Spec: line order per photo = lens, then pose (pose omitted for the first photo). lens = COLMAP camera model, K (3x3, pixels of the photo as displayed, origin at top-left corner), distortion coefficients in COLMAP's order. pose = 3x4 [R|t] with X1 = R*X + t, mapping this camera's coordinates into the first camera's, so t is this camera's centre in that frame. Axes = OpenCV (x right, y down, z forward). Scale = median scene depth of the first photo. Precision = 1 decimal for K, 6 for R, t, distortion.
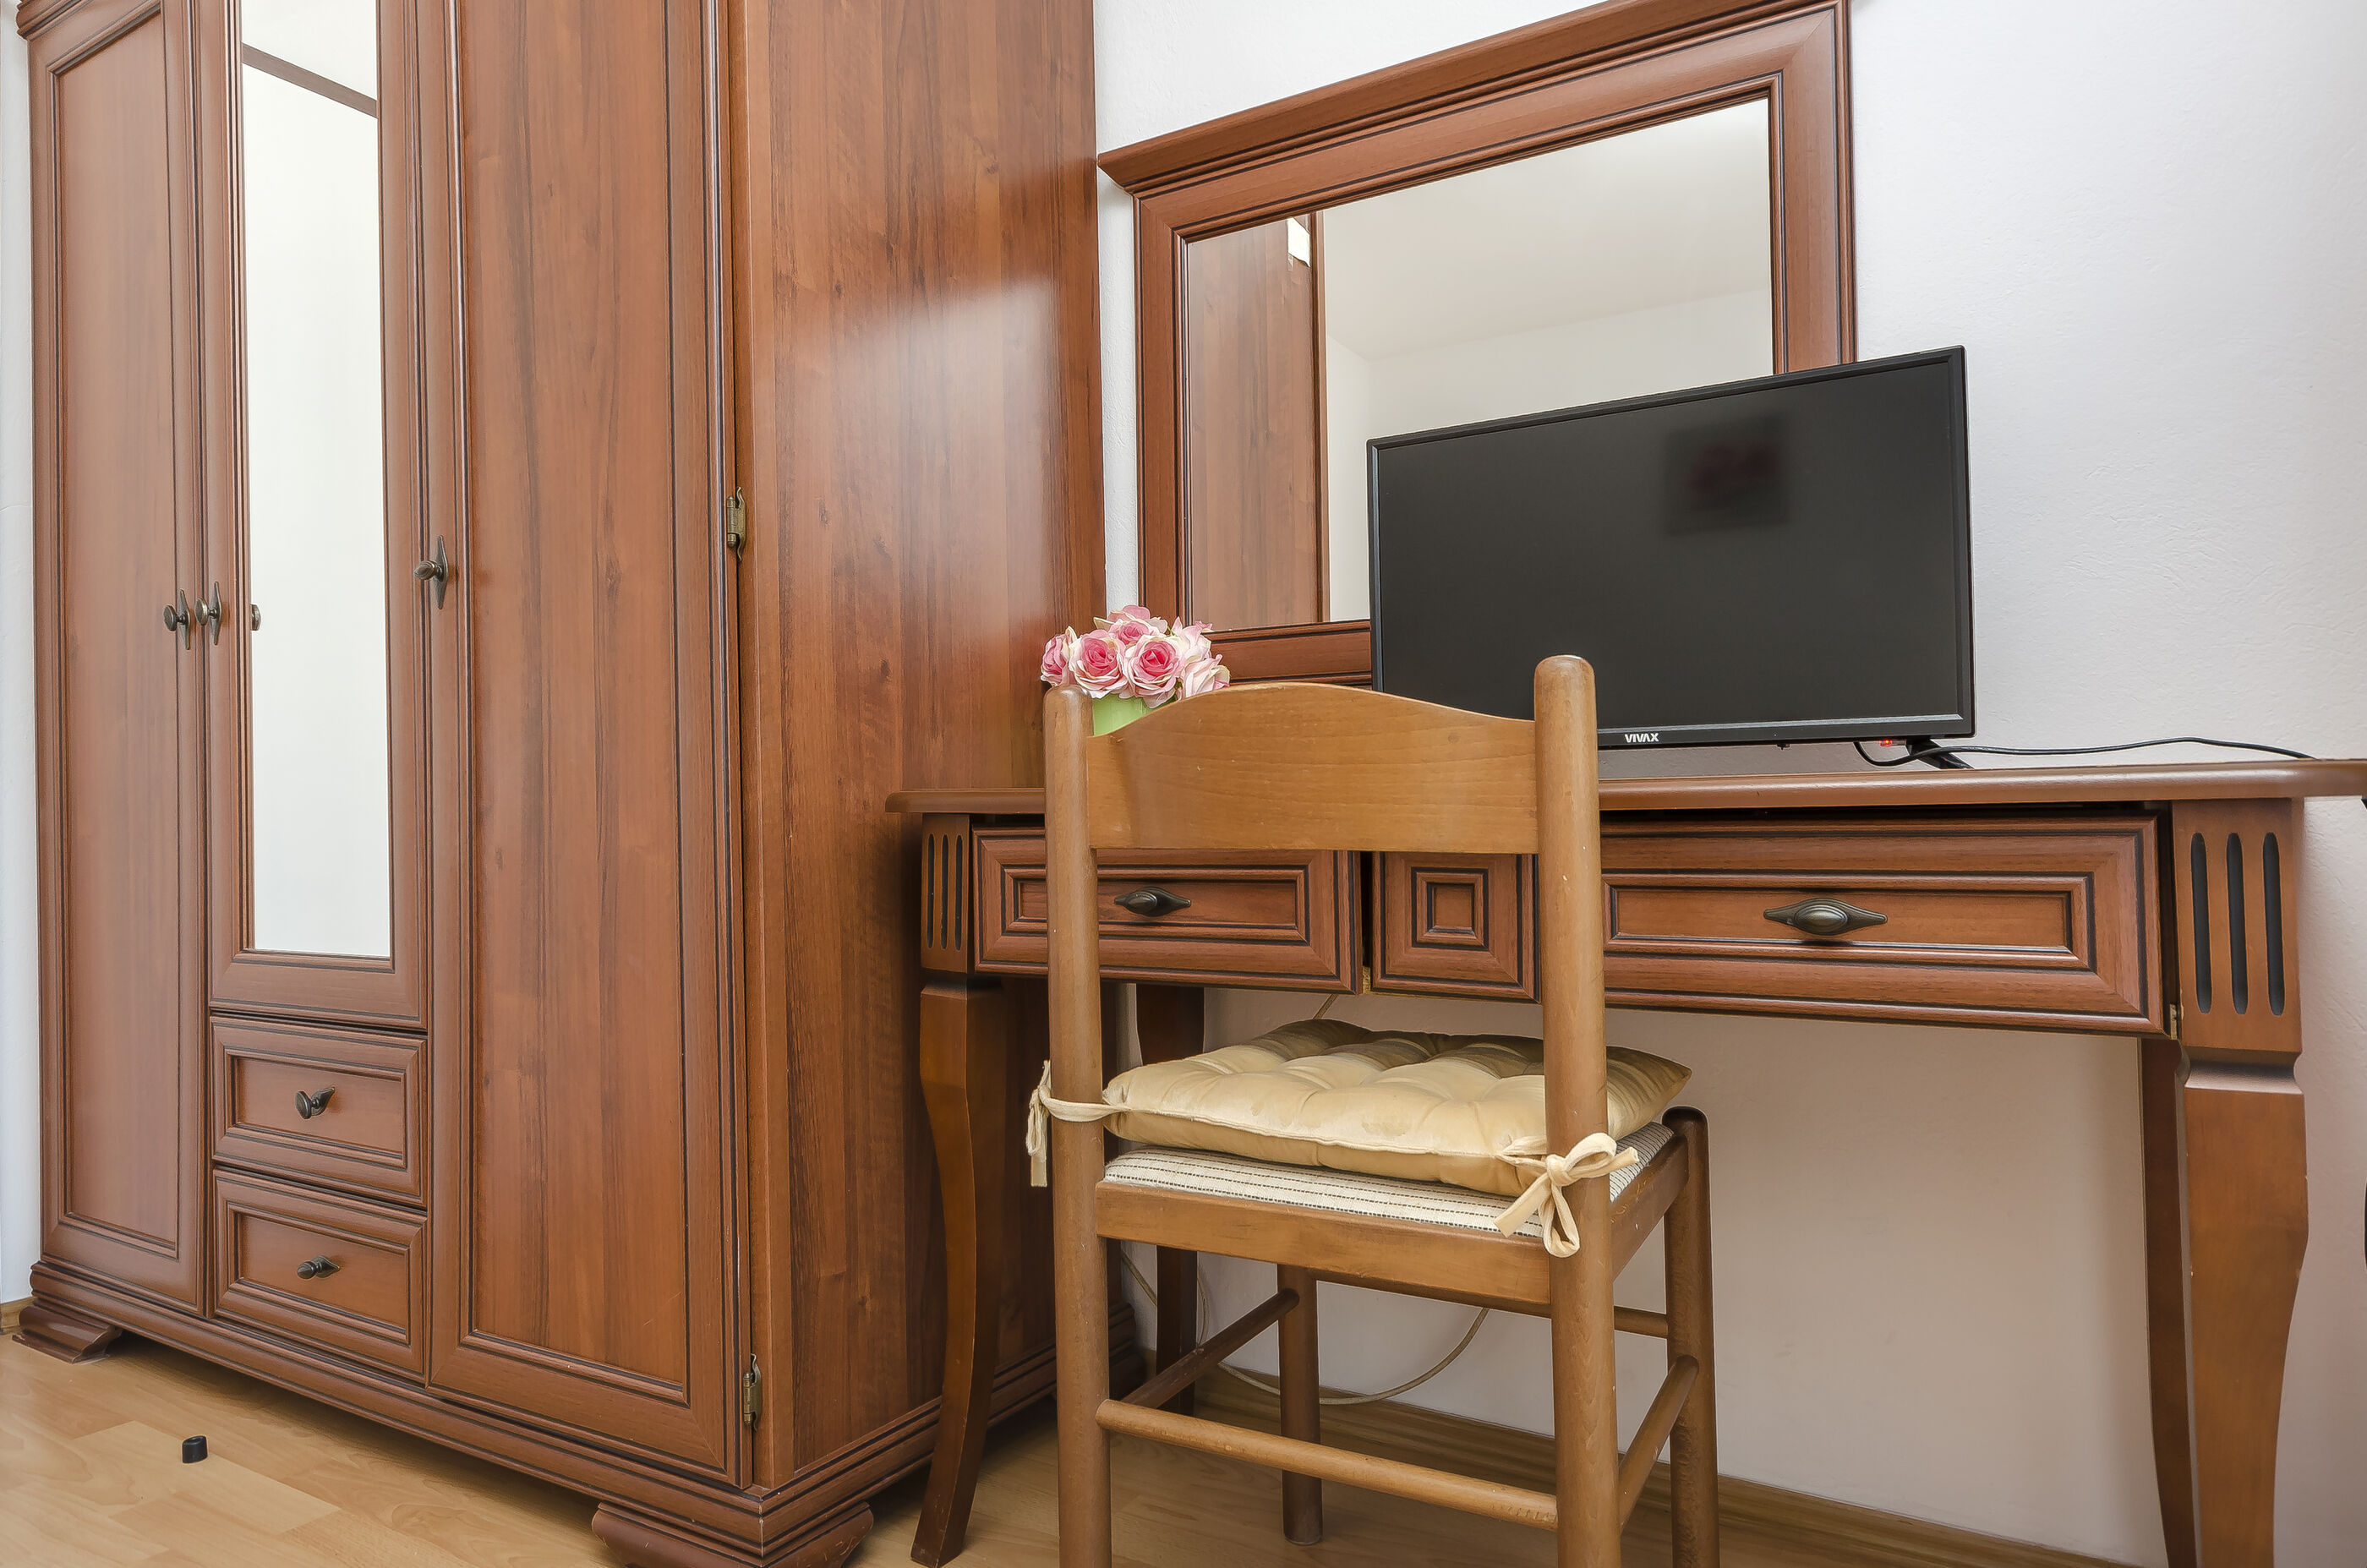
lens RADIAL K [[1430.0, 0, 1177.7], [0, 1430.0, 803.9], [0, 0, 1]] dist [0.001050, 0.000819]
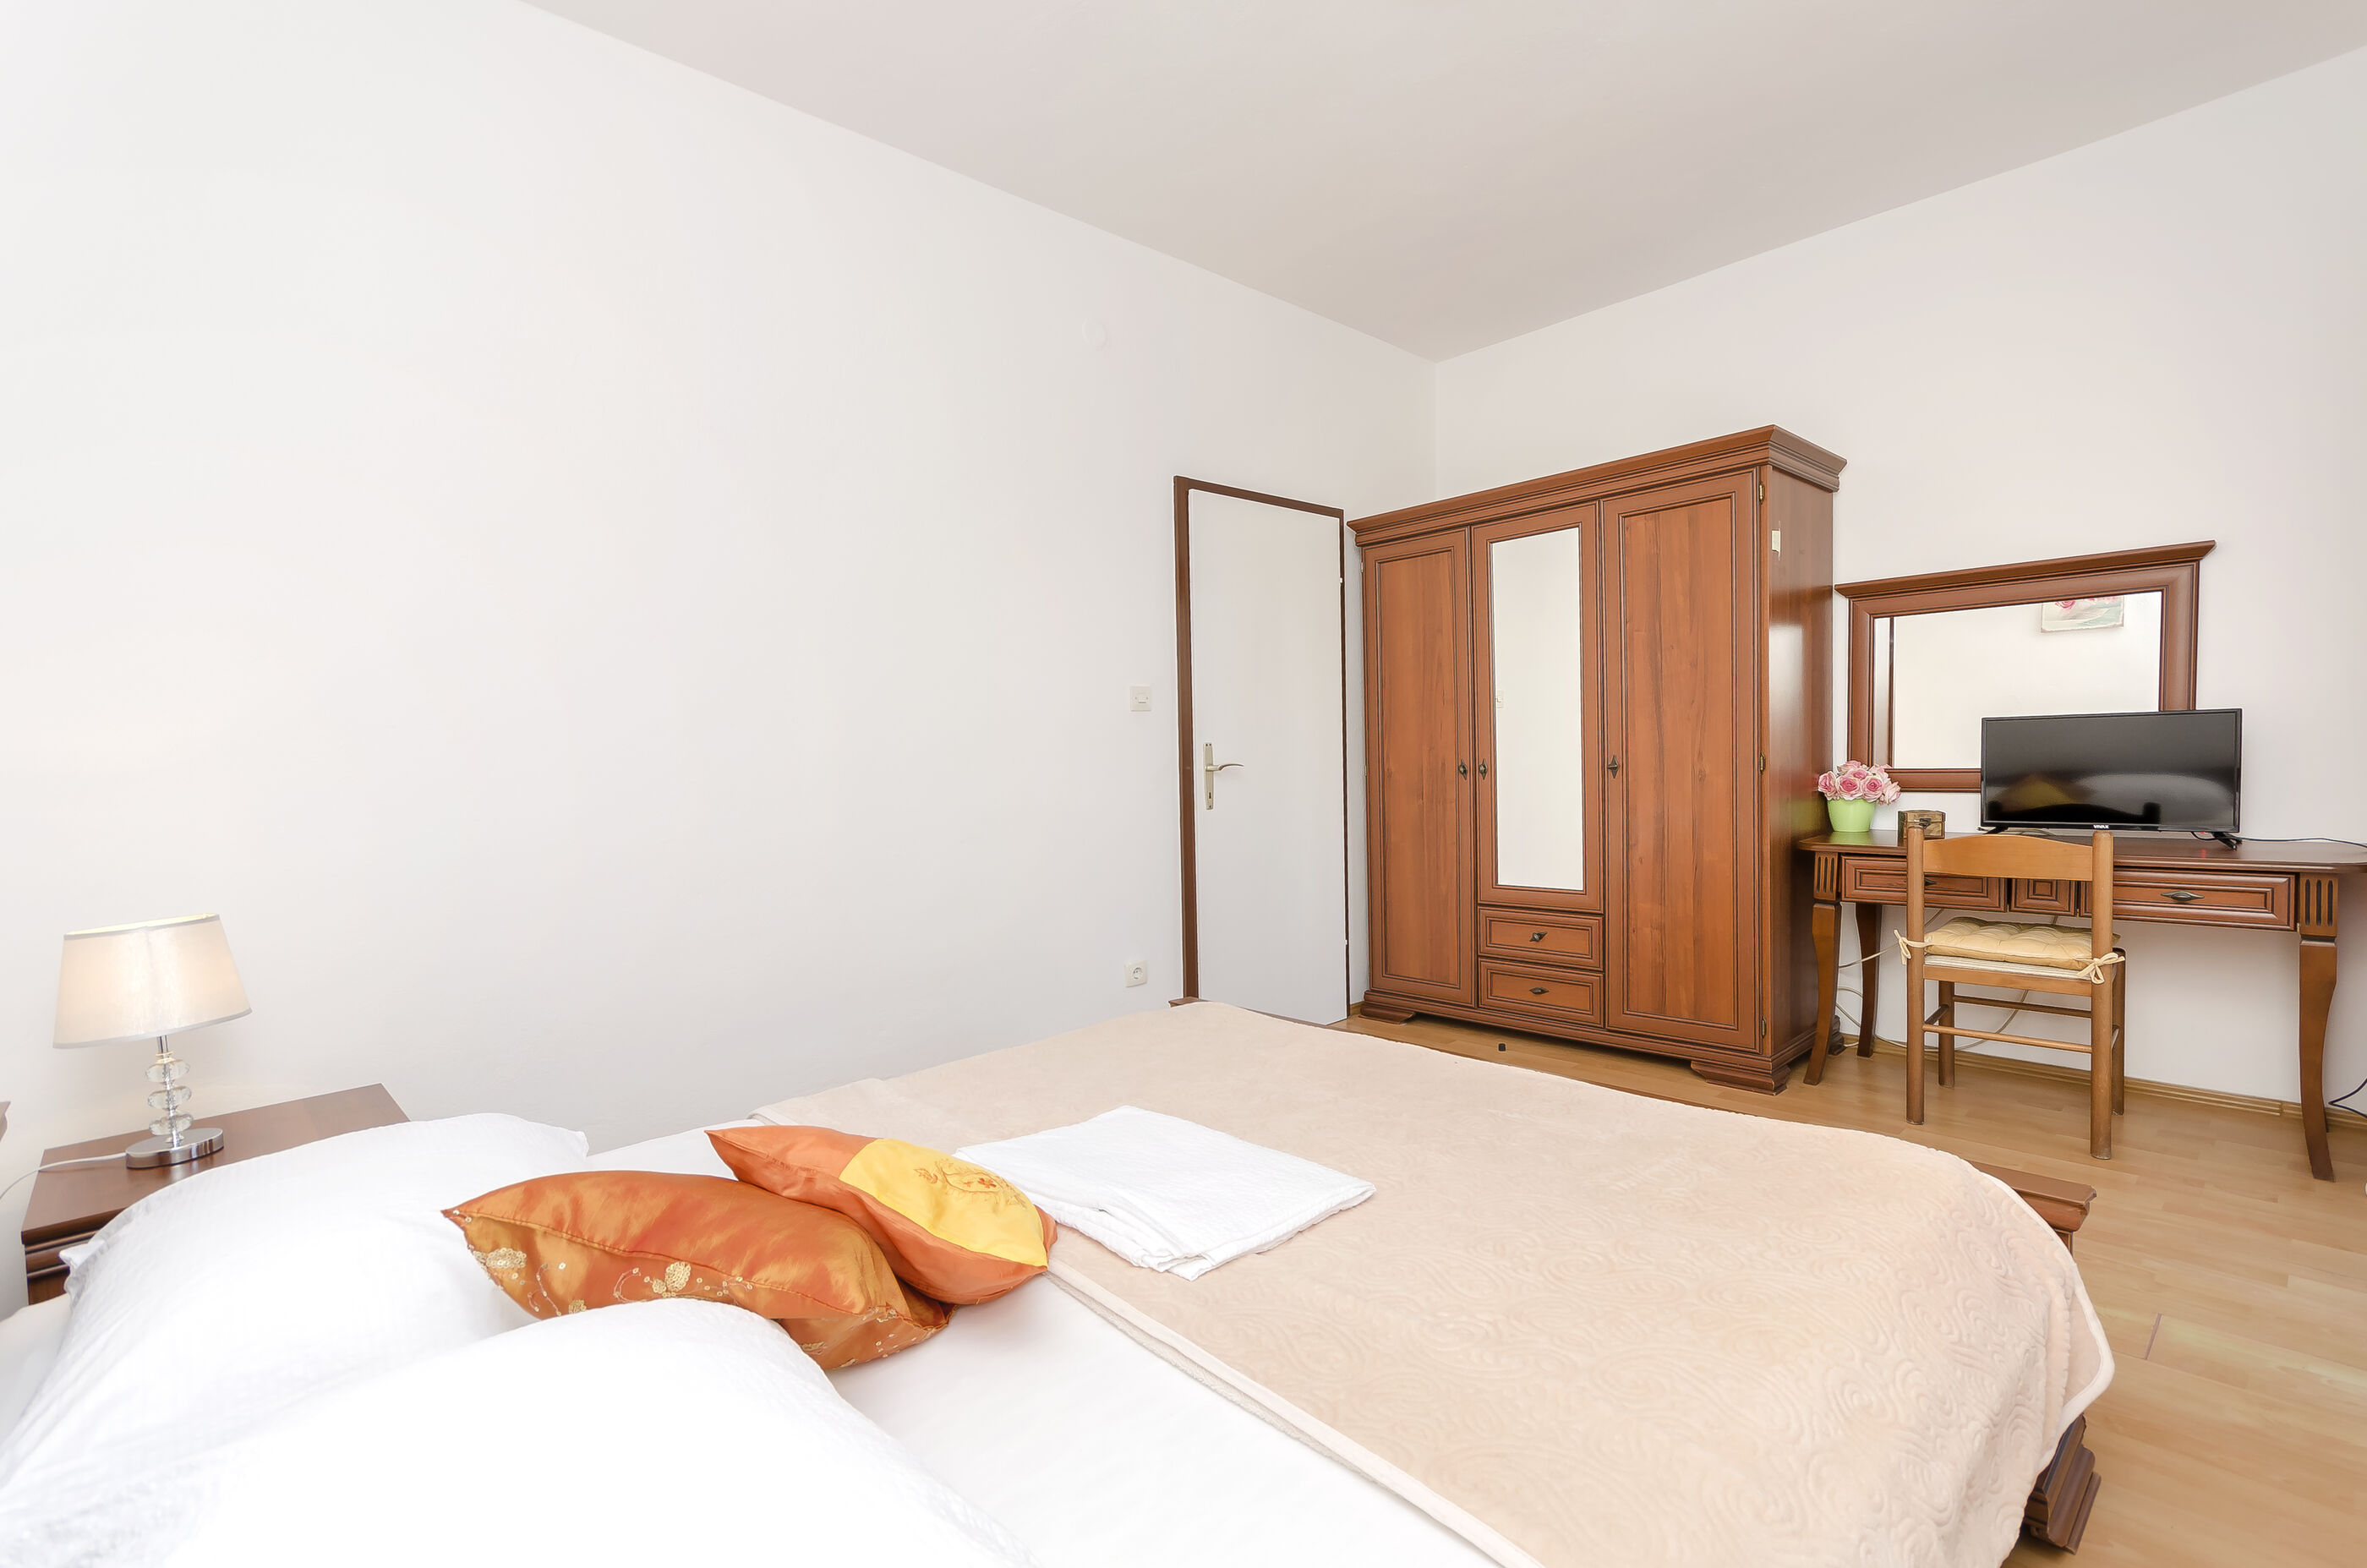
lens RADIAL K [[1051.1, 0, 1163.7], [0, 1051.1, 820.5], [0, 0, 1]] dist [0.001826, -0.000537]
pose [[0.959151, -0.007691, -0.282790, -0.930989], [0.031859, 0.996208, 0.080962, -0.300761], [0.281095, -0.086664, 0.955759, -1.656673]]
